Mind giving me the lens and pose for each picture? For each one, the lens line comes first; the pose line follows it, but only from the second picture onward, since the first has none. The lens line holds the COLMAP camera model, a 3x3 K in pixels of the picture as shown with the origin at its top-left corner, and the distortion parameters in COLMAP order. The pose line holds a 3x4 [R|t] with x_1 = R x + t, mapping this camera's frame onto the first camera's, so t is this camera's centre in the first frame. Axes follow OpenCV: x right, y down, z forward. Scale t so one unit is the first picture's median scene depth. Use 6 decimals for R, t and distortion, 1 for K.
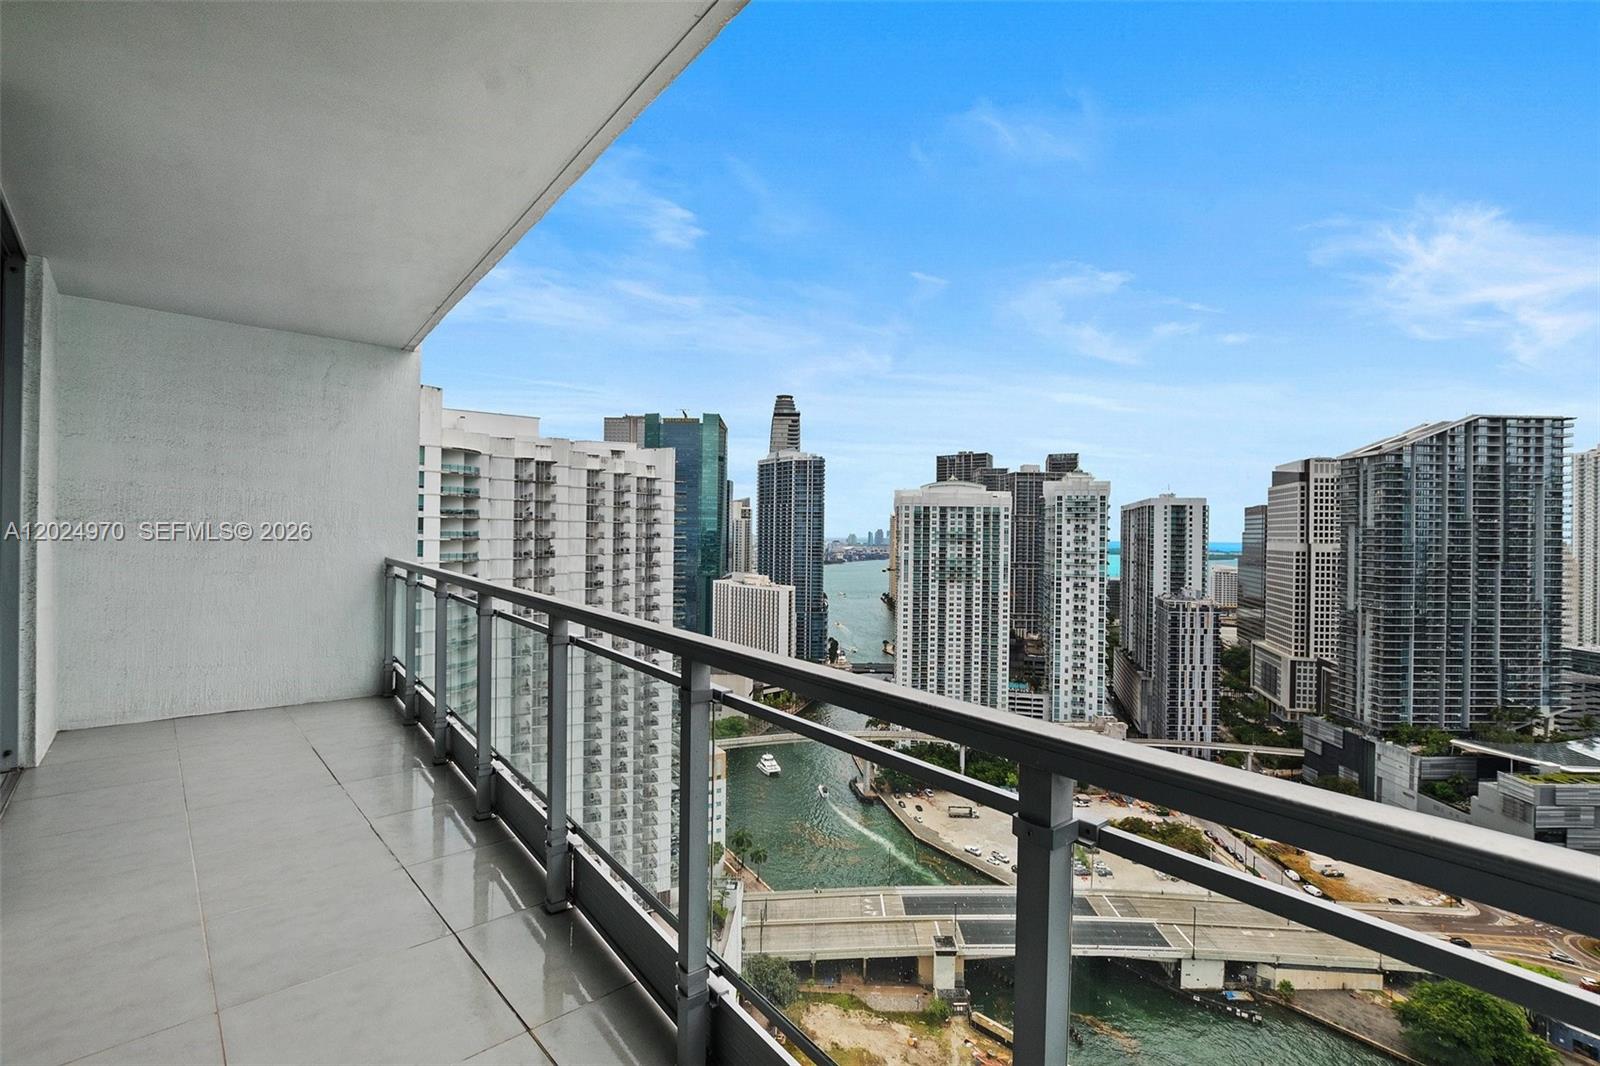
lens RADIAL K [[694.7, 0, 791.4], [0, 694.7, 518.1], [0, 0, 1]] dist [0.000892, -0.000692]
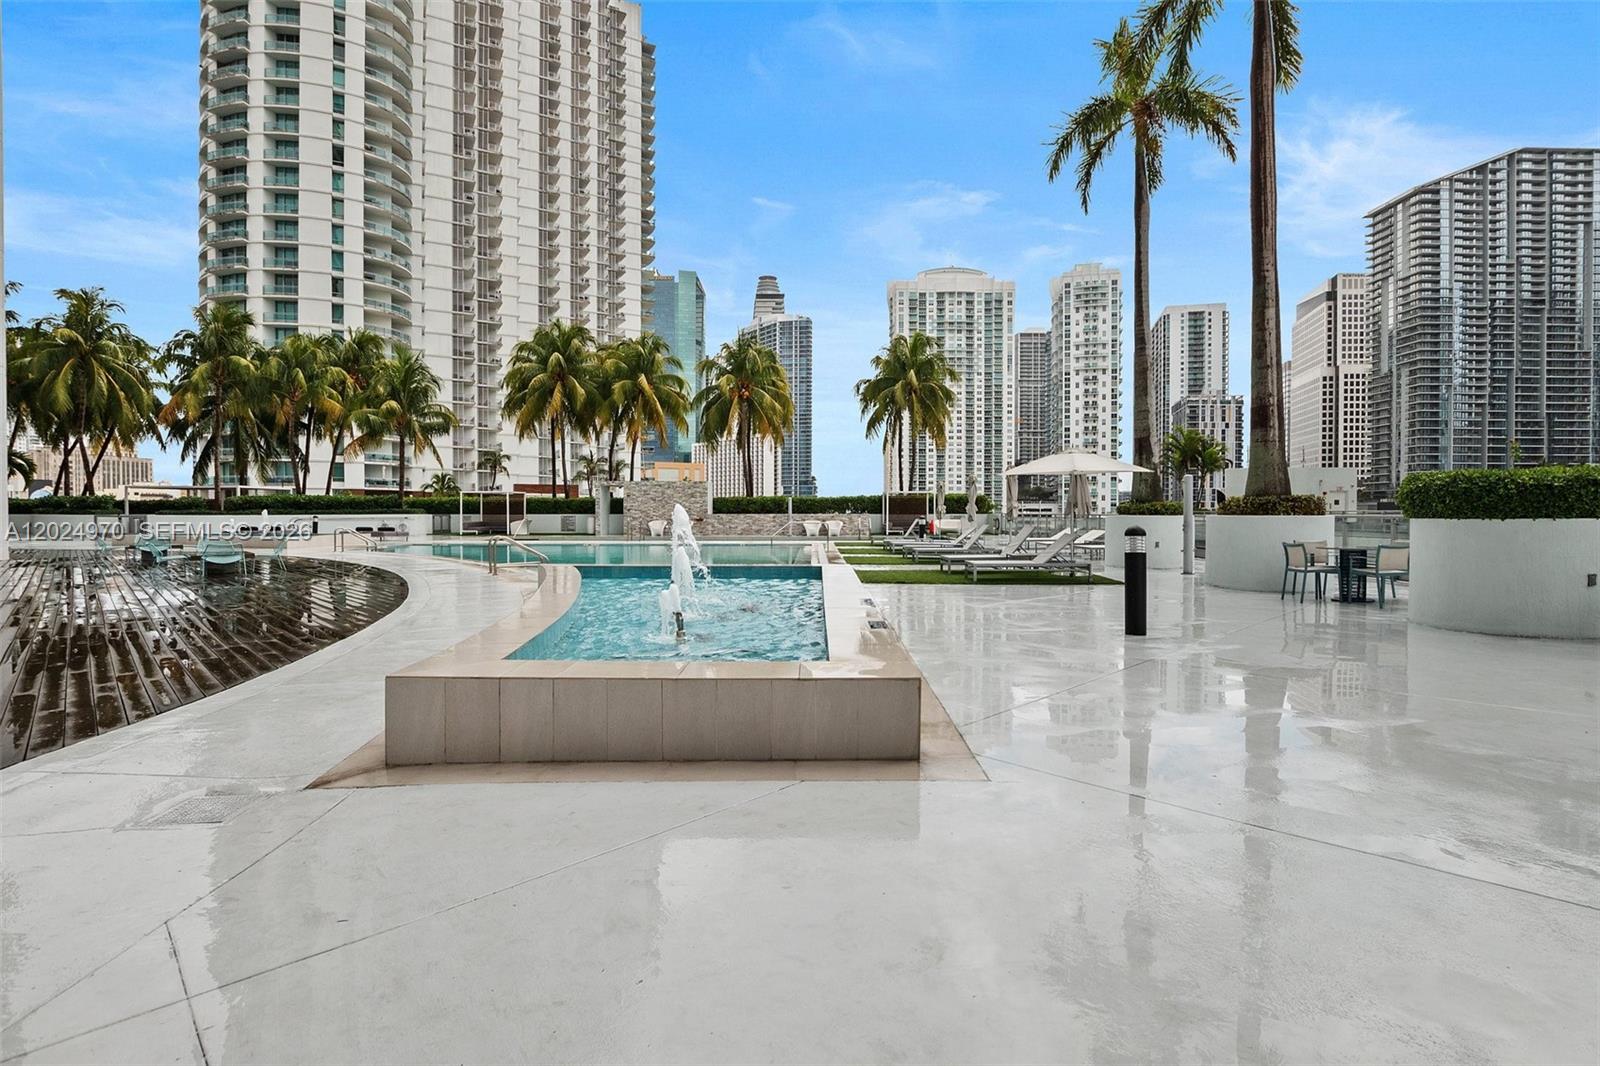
lens RADIAL K [[747.9, 0, 789.3], [0, 747.9, 532.3], [0, 0, 1]] dist [0.001426, 0.000861]
pose [[0.999803, -0.014643, 0.013421, 0.001732], [0.014523, 0.999854, 0.009005, 0.285192], [-0.013551, -0.008809, 0.999869, 0.016631]]
